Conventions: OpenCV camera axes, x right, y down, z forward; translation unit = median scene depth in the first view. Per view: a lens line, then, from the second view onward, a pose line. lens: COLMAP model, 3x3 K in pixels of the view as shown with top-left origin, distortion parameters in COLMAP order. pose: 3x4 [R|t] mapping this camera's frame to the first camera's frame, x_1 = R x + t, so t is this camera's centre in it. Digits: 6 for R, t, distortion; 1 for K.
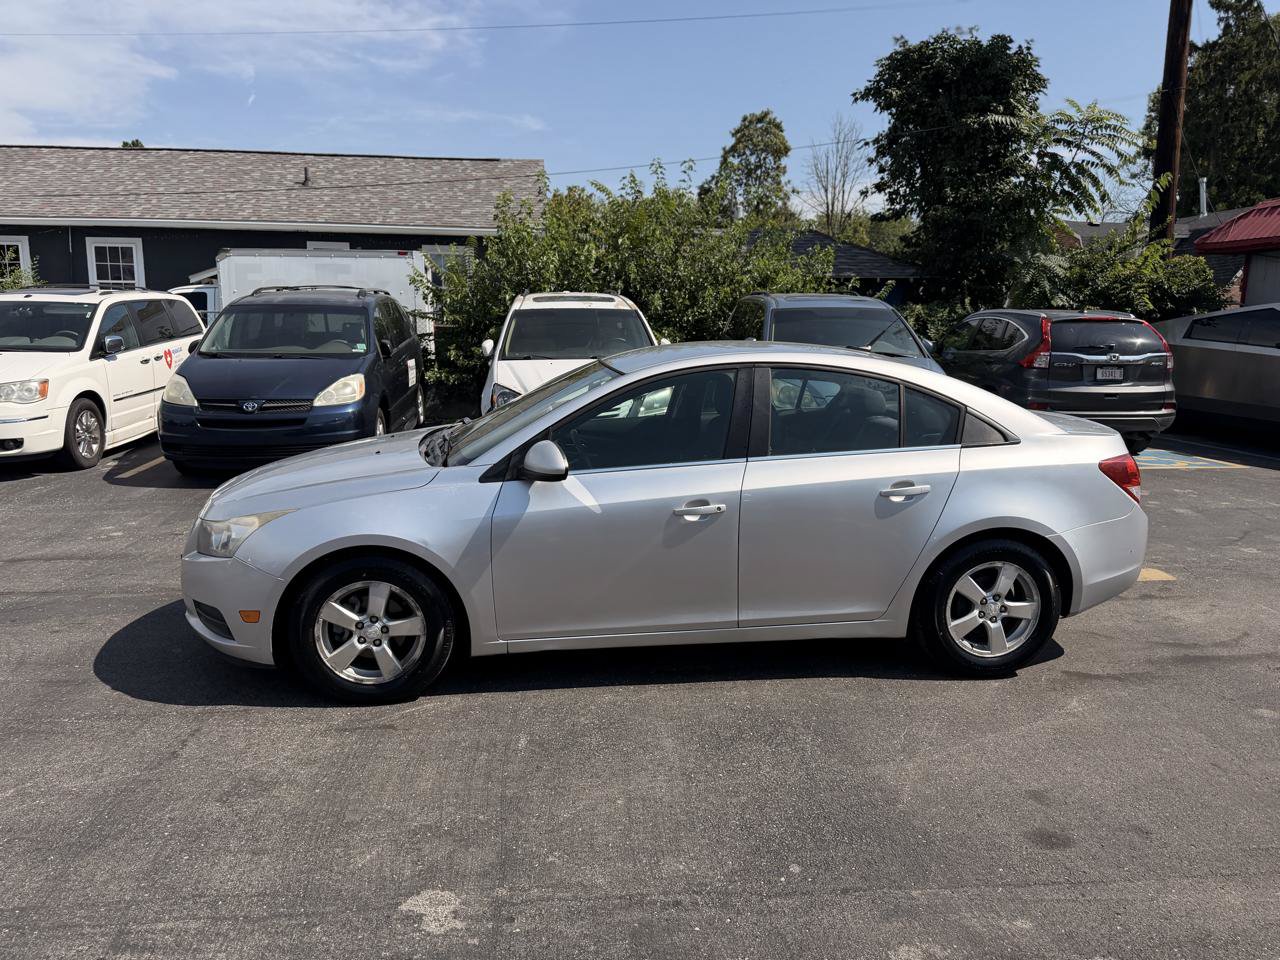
lens RADIAL K [[908.7, 0, 633.6], [0, 908.7, 478.5], [0, 0, 1]] dist [0.031046, -0.042499]
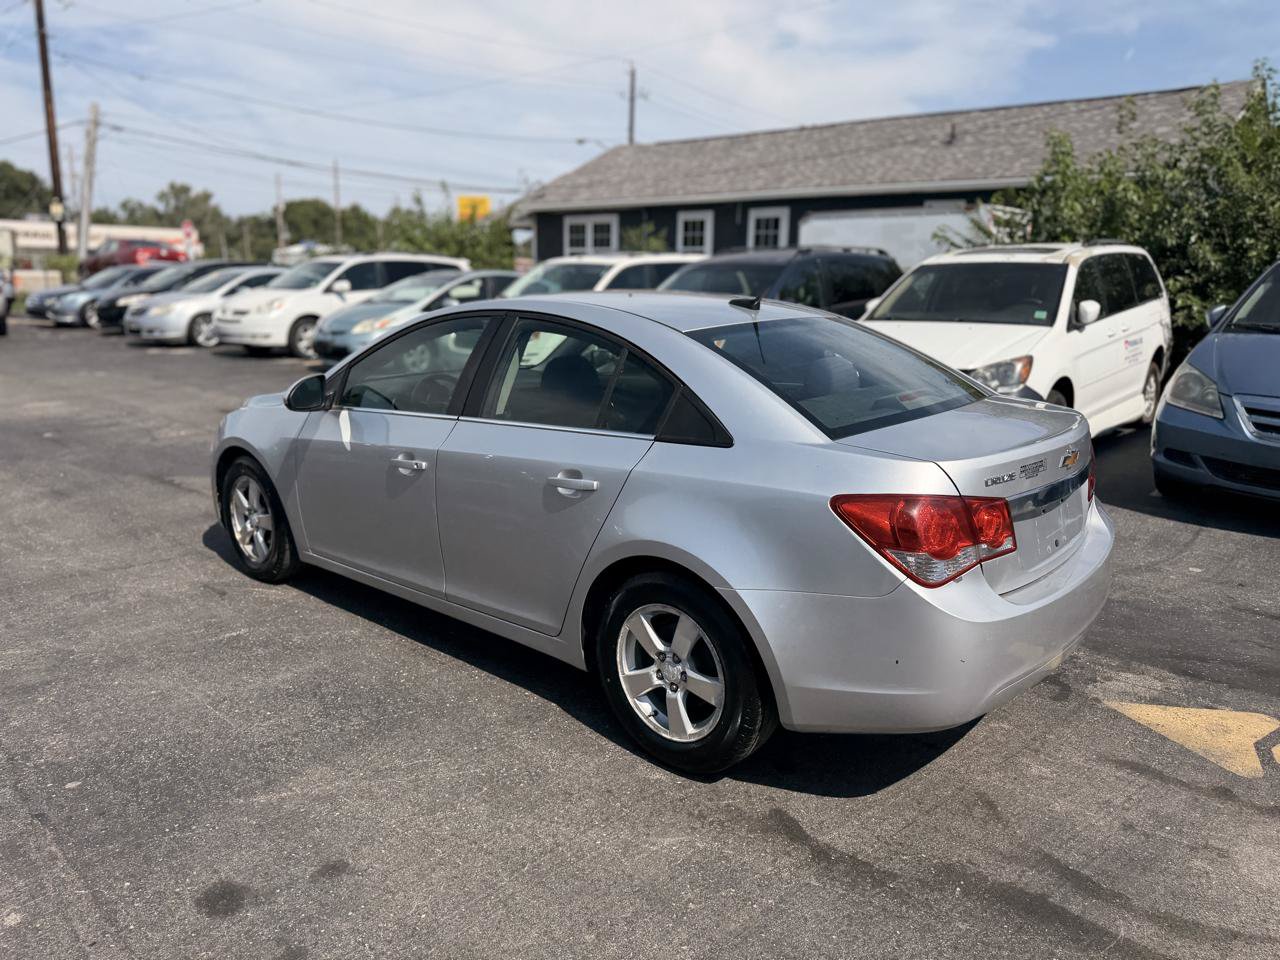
lens RADIAL K [[908.7, 0, 645.5], [0, 908.7, 472.2], [0, 0, 1]] dist [0.031046, -0.042499]
pose [[0.669151, 0.160567, -0.725572, 0.801878], [-0.140076, 0.986129, 0.089044, -0.064867], [0.729805, 0.042051, 0.682361, 0.462426]]
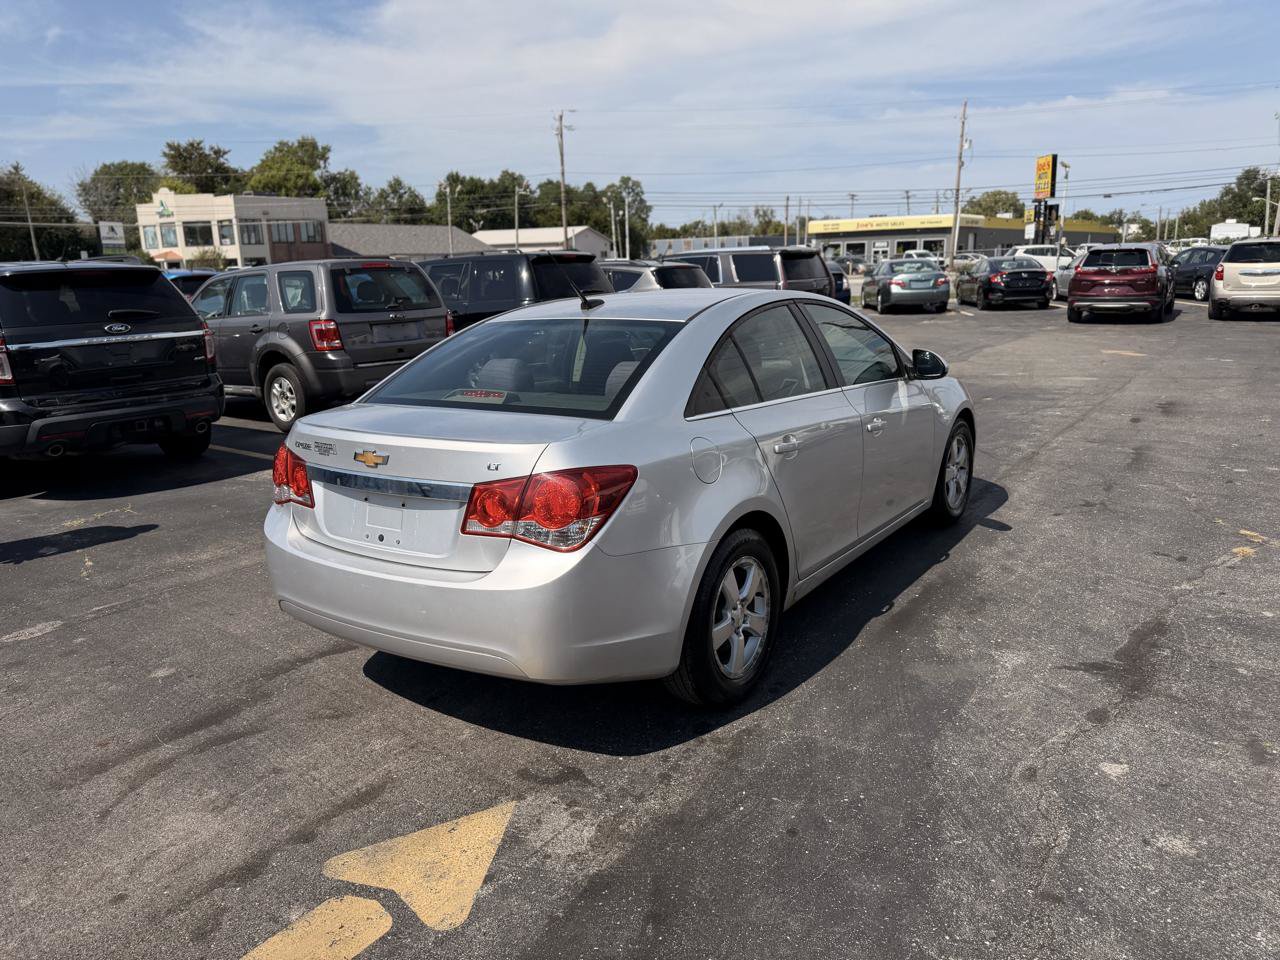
lens RADIAL K [[908.7, 0, 628.9], [0, 908.7, 478.2], [0, 0, 1]] dist [0.031046, -0.042499]
pose [[-0.674202, 0.179835, -0.716318, 0.887902], [-0.102808, 0.937606, 0.332154, -0.284960], [0.731357, 0.297582, -0.613647, 1.663401]]
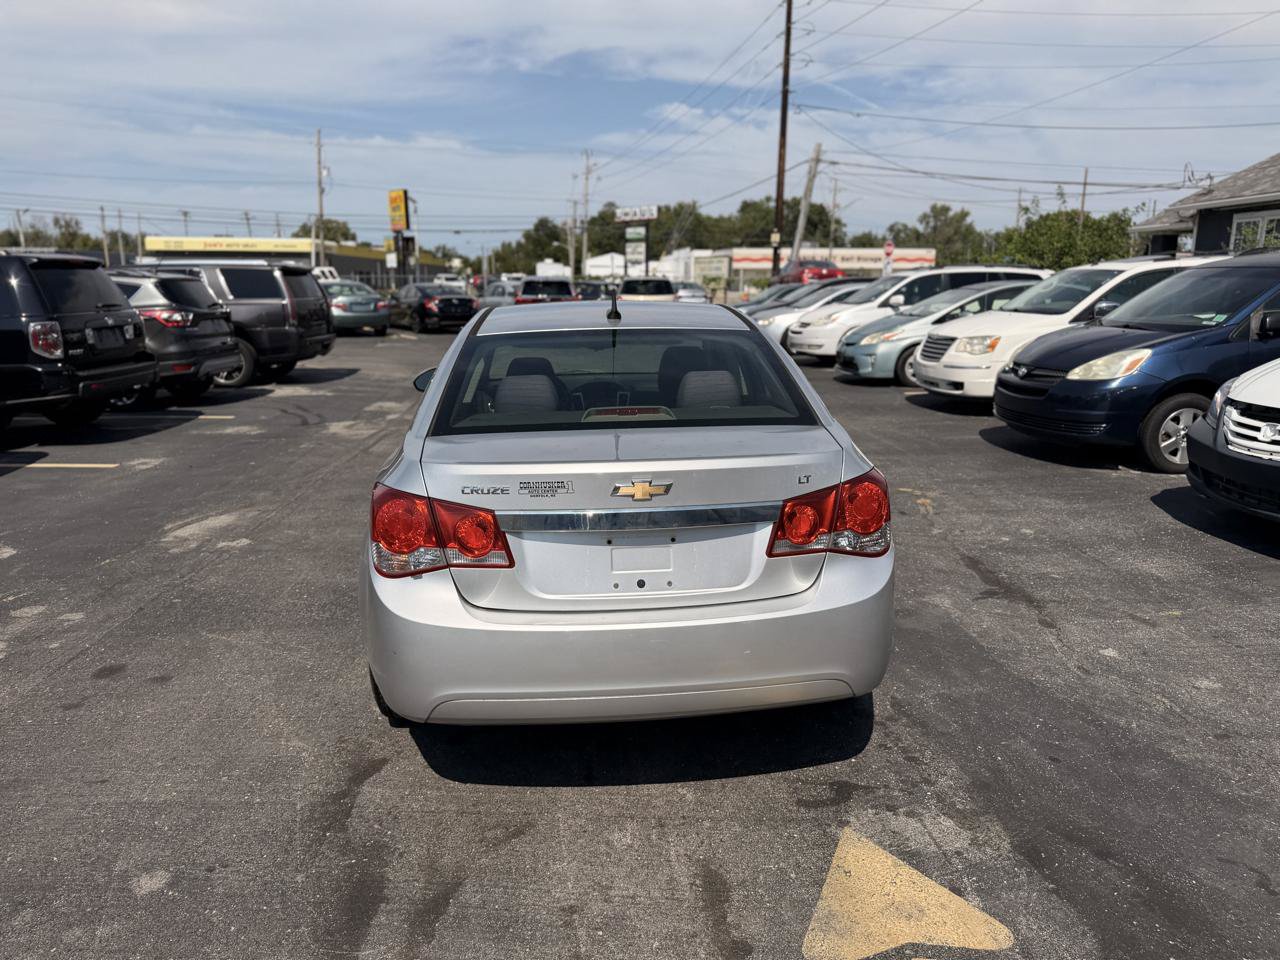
lens RADIAL K [[908.7, 0, 646.4], [0, 908.7, 481.4], [0, 0, 1]] dist [0.031046, -0.042499]
pose [[-0.038495, 0.205722, -0.977853, 1.076395], [-0.175995, 0.961885, 0.209291, -0.179953], [0.983638, 0.180153, -0.000822, 1.115036]]
